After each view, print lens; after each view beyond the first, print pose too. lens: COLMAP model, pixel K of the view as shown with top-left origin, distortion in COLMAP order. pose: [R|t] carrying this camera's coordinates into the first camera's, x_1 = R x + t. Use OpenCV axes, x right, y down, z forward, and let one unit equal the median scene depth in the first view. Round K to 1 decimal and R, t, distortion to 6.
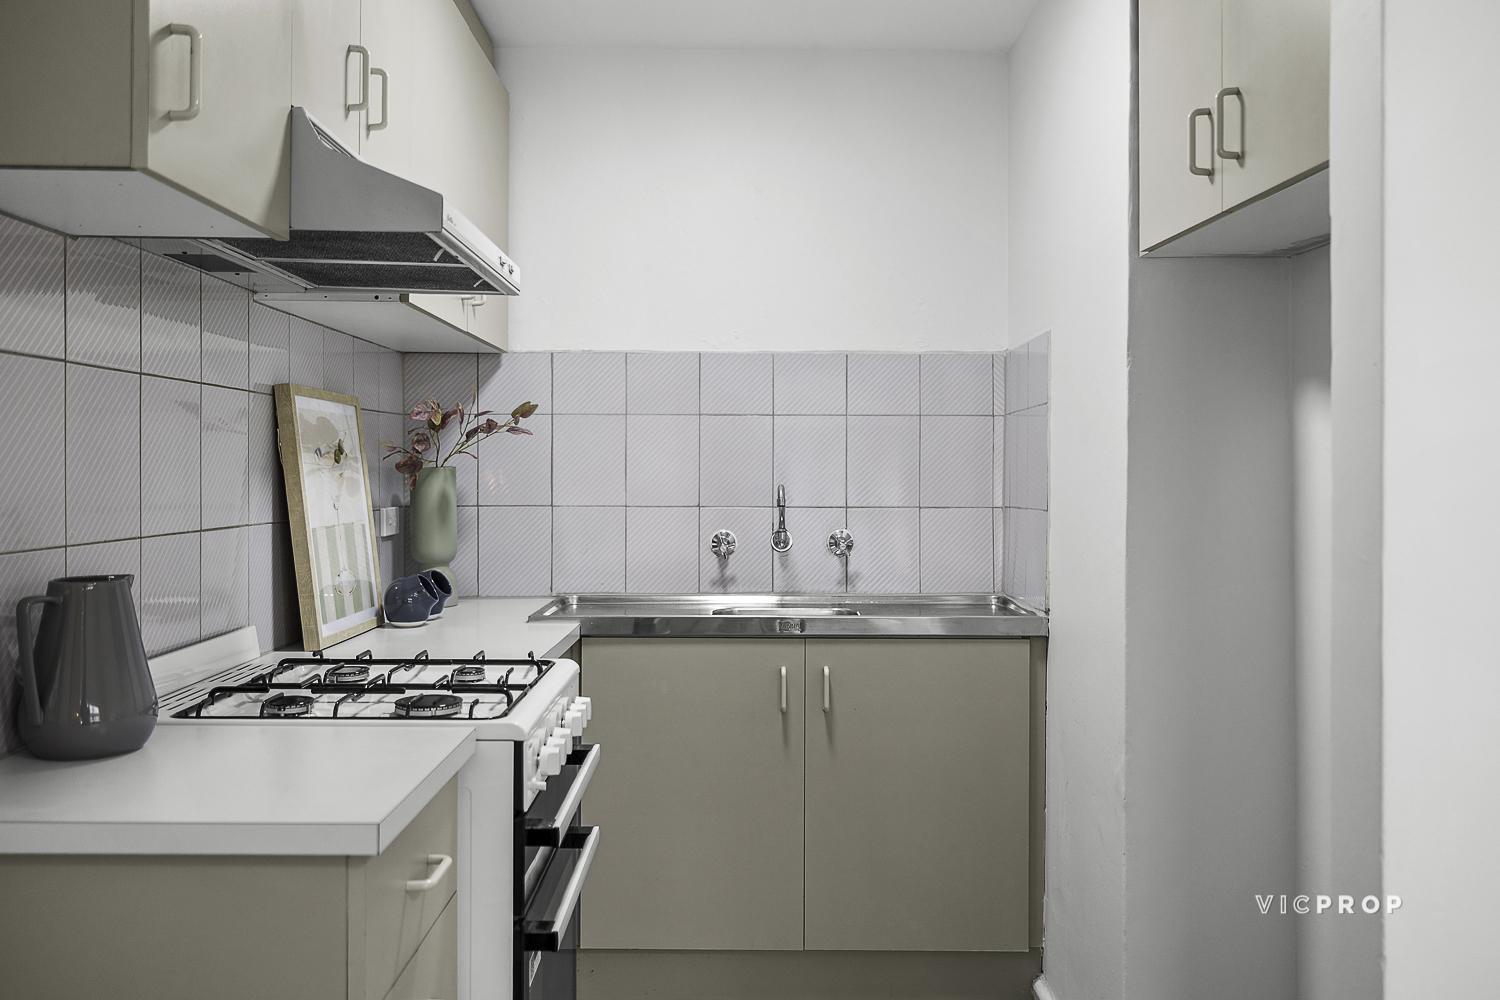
lens RADIAL K [[1181.5, 0, 753.2], [0, 1181.5, 478.1], [0, 0, 1]] dist [0.010556, 0.002254]
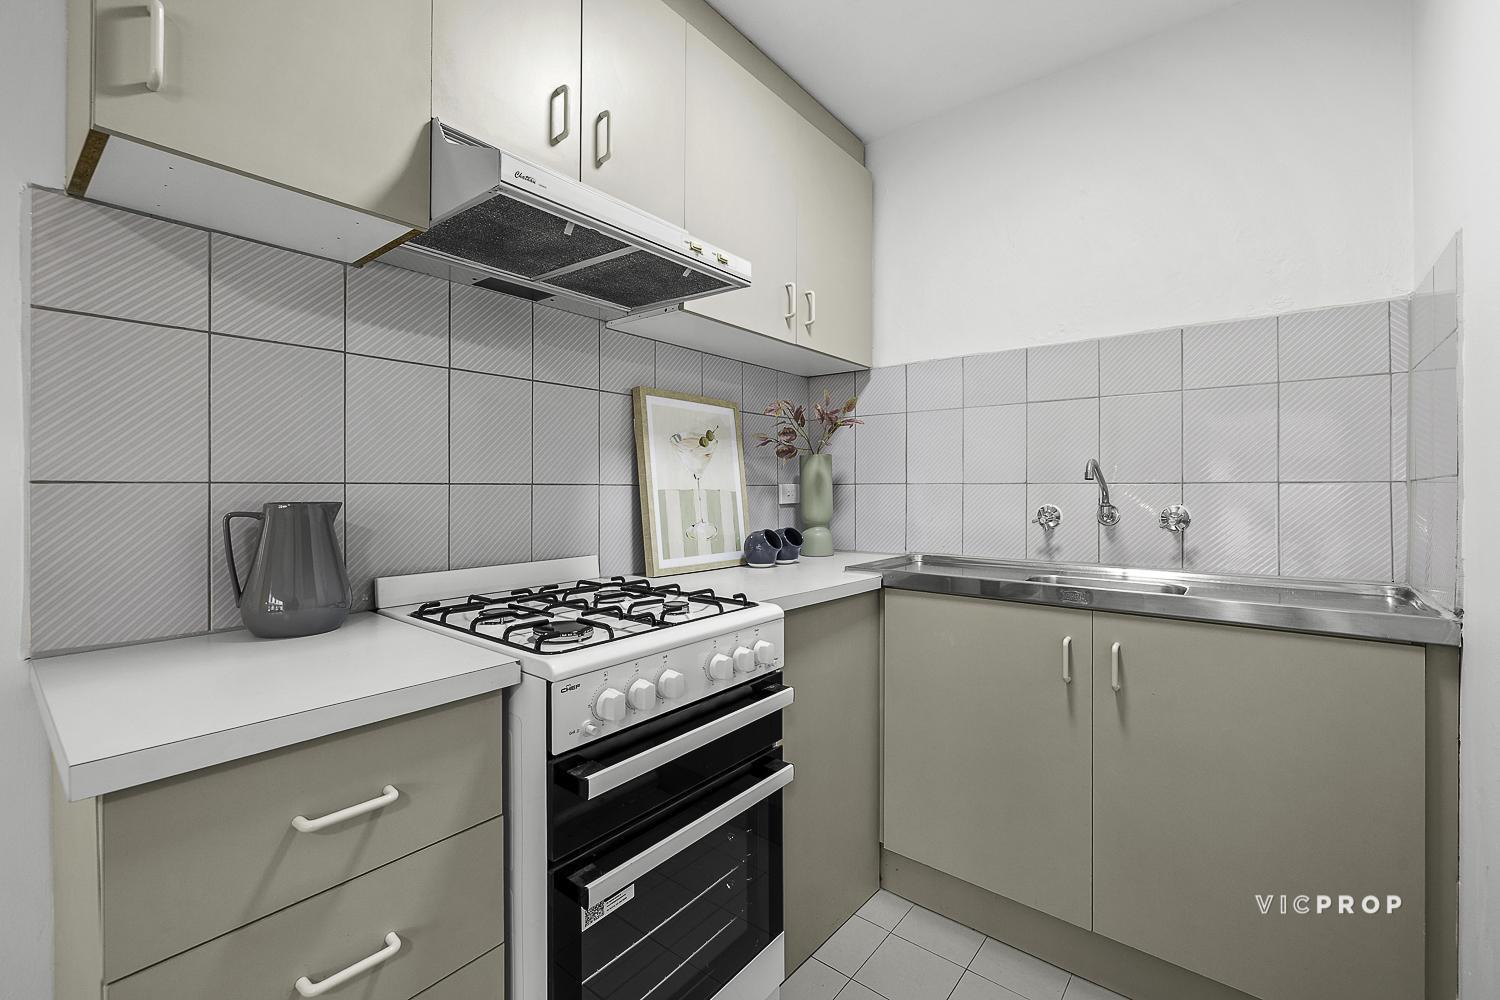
lens RADIAL K [[635.7, 0, 751.0], [0, 635.7, 486.5], [0, 0, 1]] dist [0.000201, 0.000408]
pose [[0.774064, -0.004968, -0.633088, 0.155098], [-0.001934, 0.999946, -0.010211, 0.038448], [0.633105, 0.009129, 0.774012, 0.406509]]
